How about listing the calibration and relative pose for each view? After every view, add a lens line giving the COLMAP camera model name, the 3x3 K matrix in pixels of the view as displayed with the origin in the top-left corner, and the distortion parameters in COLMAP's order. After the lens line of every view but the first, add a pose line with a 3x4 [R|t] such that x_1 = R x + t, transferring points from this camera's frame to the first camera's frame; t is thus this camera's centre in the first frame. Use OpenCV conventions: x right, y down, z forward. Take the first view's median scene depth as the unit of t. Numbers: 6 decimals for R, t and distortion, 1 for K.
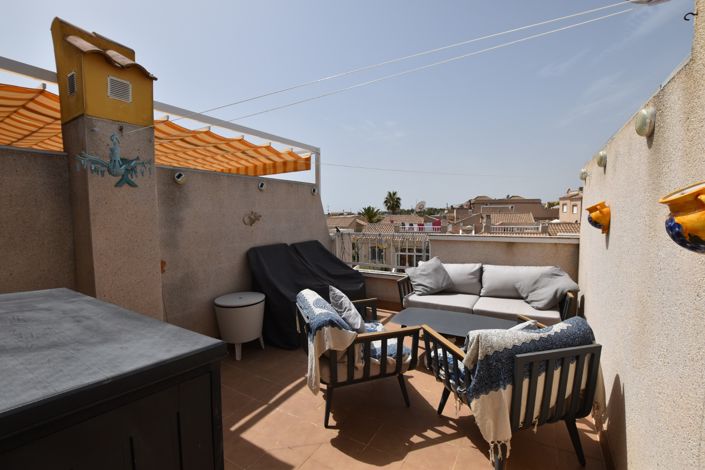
lens RADIAL K [[311.0, 0, 352.5], [0, 311.0, 235.0], [0, 0, 1]] dist [-0.029574, 0.000106]
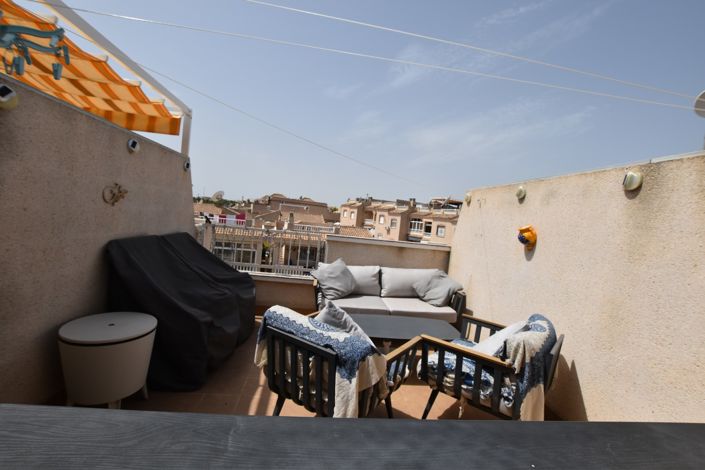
lens RADIAL K [[311.0, 0, 352.5], [0, 311.0, 235.0], [0, 0, 1]] dist [-0.029574, 0.000106]
pose [[0.784065, 0.060374, 0.617735, -0.327402], [-0.072439, 0.997358, -0.005533, -0.001786], [-0.616437, -0.040410, 0.786367, 0.219086]]
